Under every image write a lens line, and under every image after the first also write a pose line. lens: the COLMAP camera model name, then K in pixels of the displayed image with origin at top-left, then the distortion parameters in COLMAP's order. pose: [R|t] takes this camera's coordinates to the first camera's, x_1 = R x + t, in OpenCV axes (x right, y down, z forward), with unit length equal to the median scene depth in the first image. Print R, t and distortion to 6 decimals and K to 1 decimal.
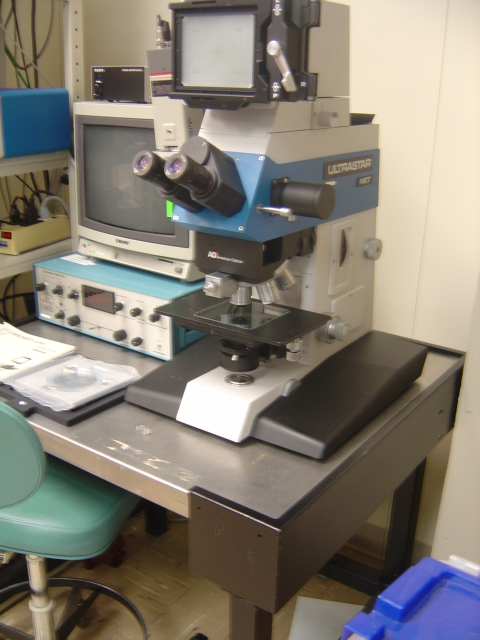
lens RADIAL K [[710.5, 0, 233.5], [0, 710.5, 316.4], [0, 0, 1]] dist [-0.141073, 0.000000]
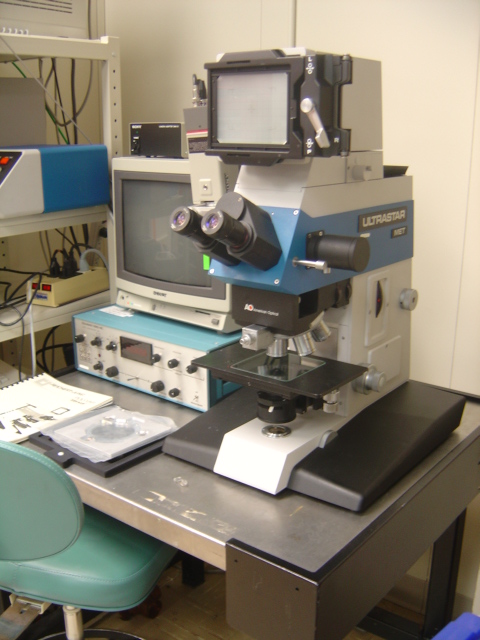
lens RADIAL K [[710.5, 0, 233.2], [0, 710.5, 317.3], [0, 0, 1]] dist [-0.141073, 0.000000]
pose [[0.998659, -0.007210, -0.051269, 0.000000], [0.003779, 0.997765, -0.066718, -0.004749], [0.051635, 0.066434, 0.996454, -0.008636]]
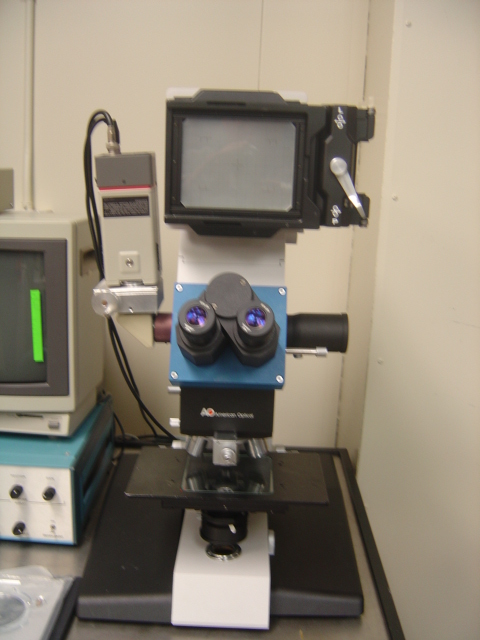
lens RADIAL K [[710.5, 0, 238.5], [0, 710.5, 323.3], [0, 0, 1]] dist [-0.141073, 0.000000]
pose [[0.821376, -0.118978, 0.557840, -0.391698], [0.168001, 0.985082, -0.037266, -0.135203], [-0.545085, 0.124327, 0.829111, 0.276580]]
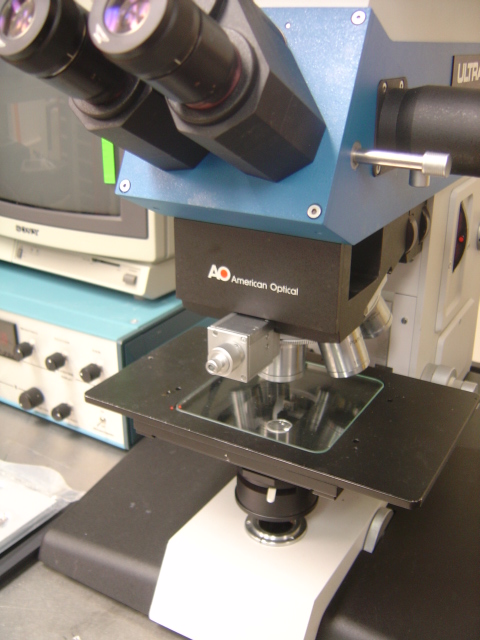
lens RADIAL K [[710.5, 0, 238.5], [0, 710.5, 318.4], [0, 0, 1]] dist [-0.141073, 0.000000]
pose [[0.995434, -0.044811, 0.084281, -0.048983], [0.040004, 0.997521, 0.057887, -0.075768], [-0.086666, -0.054251, 0.994759, 0.528443]]
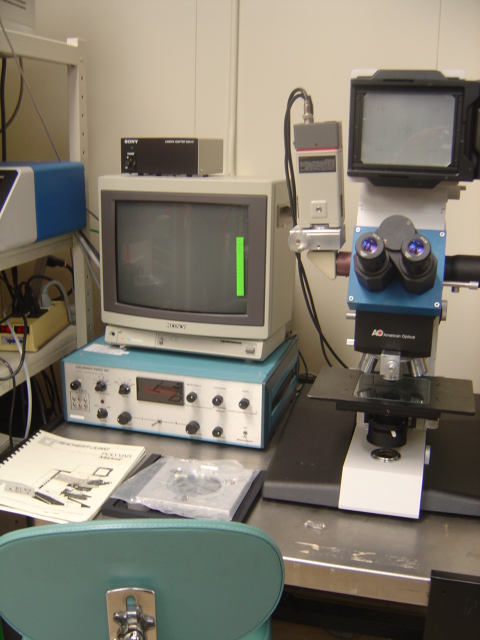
lens RADIAL K [[710.5, 0, 237.6], [0, 710.5, 318.9], [0, 0, 1]] dist [-0.141073, 0.000000]
pose [[0.940495, -0.091873, 0.327151, -0.476120], [0.116350, 0.991628, -0.056005, -0.066573], [-0.319267, 0.090736, 0.943311, 0.126557]]
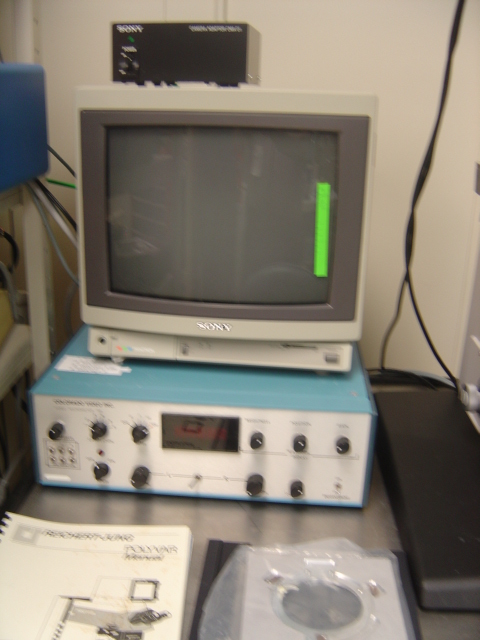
lens RADIAL K [[710.5, 0, 241.8], [0, 710.5, 324.2], [0, 0, 1]] dist [-0.141073, 0.000000]
pose [[0.850183, -0.168316, 0.498857, -0.533705], [0.164135, 0.985033, 0.052624, -0.167023], [-0.500248, 0.037140, 0.865085, 0.598984]]
